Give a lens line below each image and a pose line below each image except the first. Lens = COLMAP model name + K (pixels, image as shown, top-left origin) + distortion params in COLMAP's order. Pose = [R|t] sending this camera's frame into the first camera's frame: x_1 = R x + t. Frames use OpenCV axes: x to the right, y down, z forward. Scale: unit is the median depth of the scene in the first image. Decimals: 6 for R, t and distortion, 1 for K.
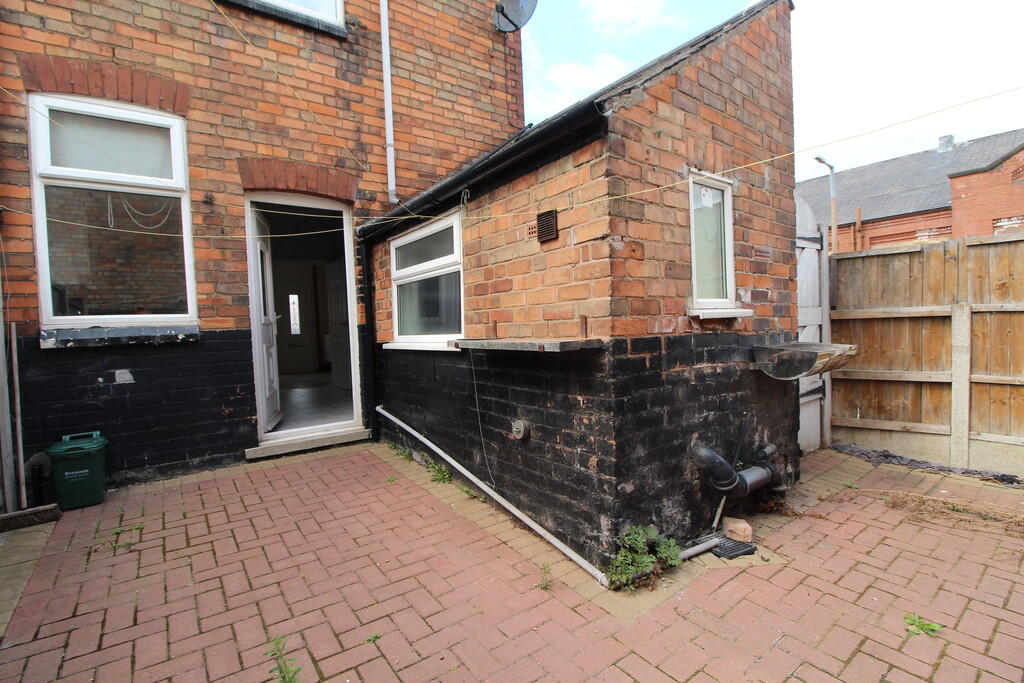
lens RADIAL K [[480.5, 0, 512.0], [0, 480.5, 336.9], [0, 0, 1]] dist [-0.004926, -0.000733]
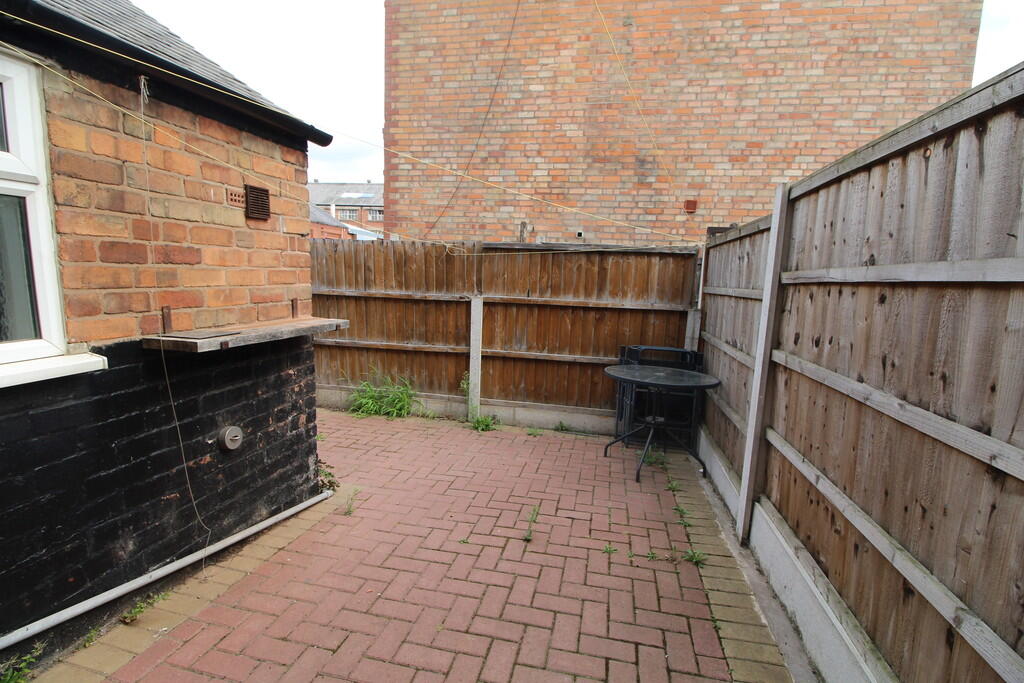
lens RADIAL K [[480.5, 0, 513.3], [0, 480.5, 342.8], [0, 0, 1]] dist [-0.004926, -0.000733]
pose [[-0.661969, -0.087495, 0.744407, -0.977701], [0.010952, 0.991928, 0.126327, -0.072434], [-0.749451, 0.091777, -0.655667, 1.263378]]
